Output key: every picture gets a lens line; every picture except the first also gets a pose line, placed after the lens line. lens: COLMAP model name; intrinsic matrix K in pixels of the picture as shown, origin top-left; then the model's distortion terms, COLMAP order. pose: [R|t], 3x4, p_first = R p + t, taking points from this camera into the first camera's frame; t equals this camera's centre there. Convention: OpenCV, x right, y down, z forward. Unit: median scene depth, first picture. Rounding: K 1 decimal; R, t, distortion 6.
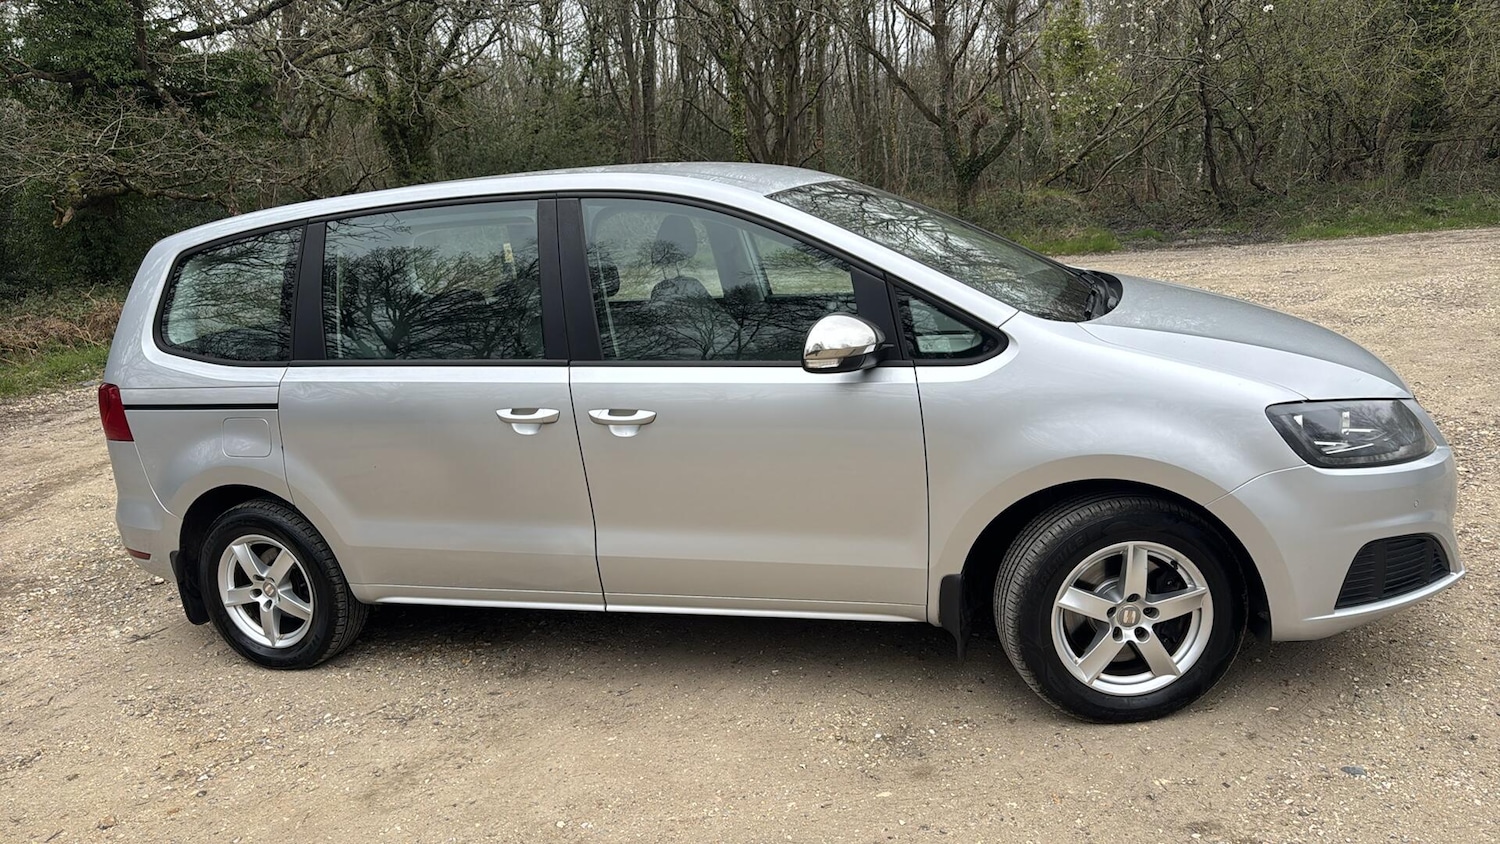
lens RADIAL K [[1004.4, 0, 749.4], [0, 1004.4, 425.3], [0, 0, 1]] dist [0.059453, -0.070428]
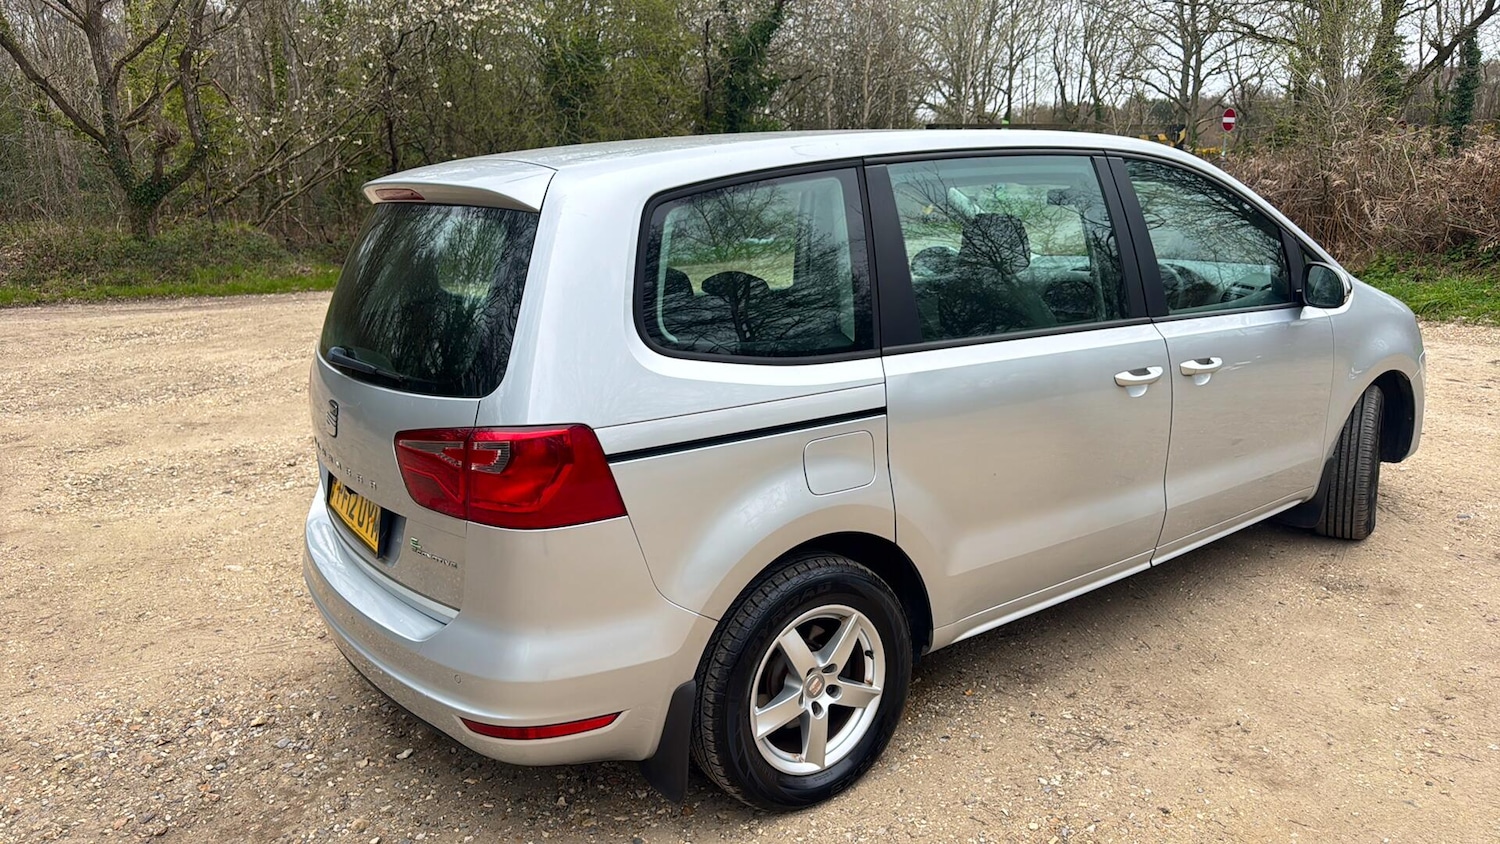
lens RADIAL K [[1004.4, 0, 753.4], [0, 1004.4, 430.7], [0, 0, 1]] dist [0.059453, -0.070428]
pose [[0.587972, -0.119029, 0.800076, -1.201762], [0.155585, 0.987286, 0.032542, -0.046605], [-0.793777, 0.105346, 0.599016, 0.704355]]
